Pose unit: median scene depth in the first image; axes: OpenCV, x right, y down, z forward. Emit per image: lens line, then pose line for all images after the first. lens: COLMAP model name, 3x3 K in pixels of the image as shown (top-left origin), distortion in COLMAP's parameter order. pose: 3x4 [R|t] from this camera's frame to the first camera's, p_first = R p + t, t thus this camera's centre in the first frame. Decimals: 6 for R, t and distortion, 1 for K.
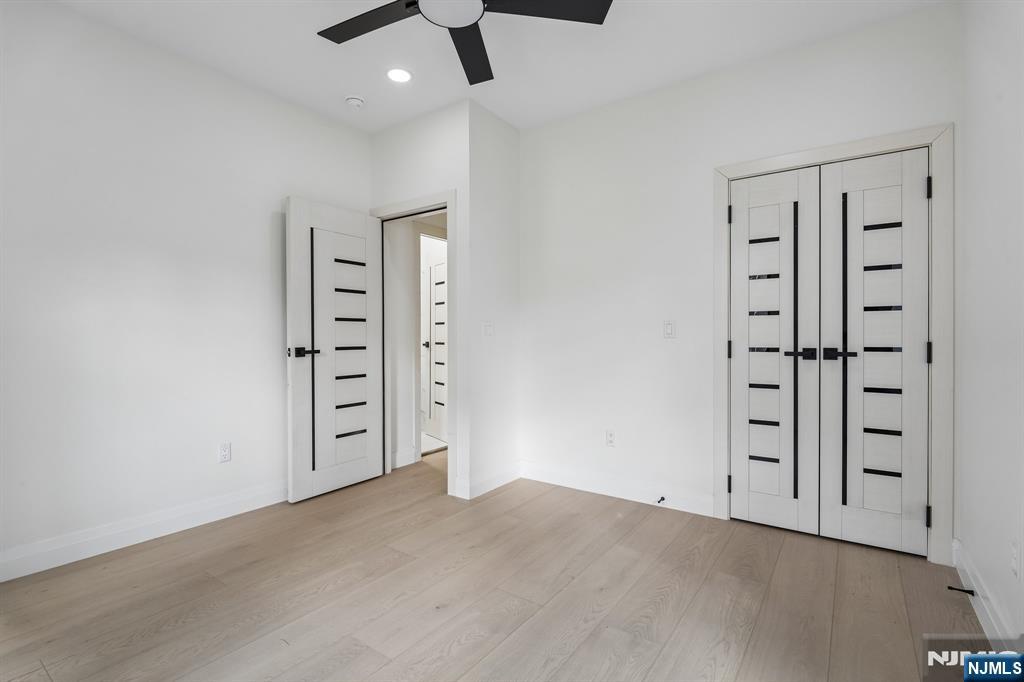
lens RADIAL K [[480.6, 0, 512.0], [0, 480.6, 341.0], [0, 0, 1]] dist [0.001506, -0.000305]
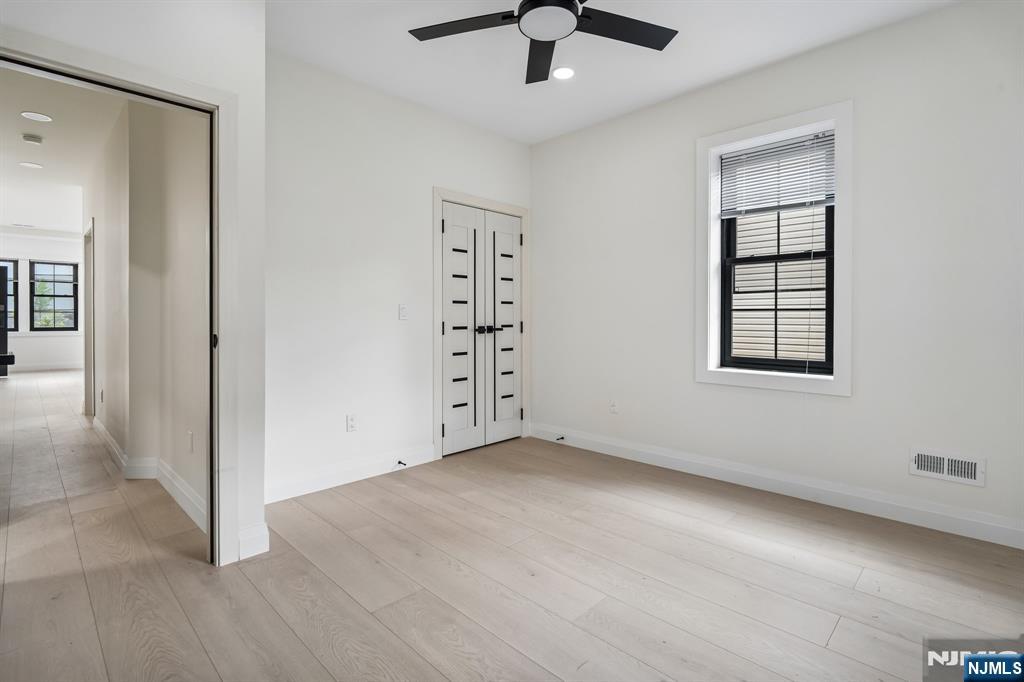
lens RADIAL K [[449.8, 0, 554.3], [0, 449.8, 321.8], [0, 0, 1]] dist [0.010561, 0.000124]
pose [[0.141713, -0.005881, 0.989890, -0.796868], [0.012196, 0.999917, 0.004194, -0.002094], [-0.989833, 0.011478, 0.141773, 0.573122]]
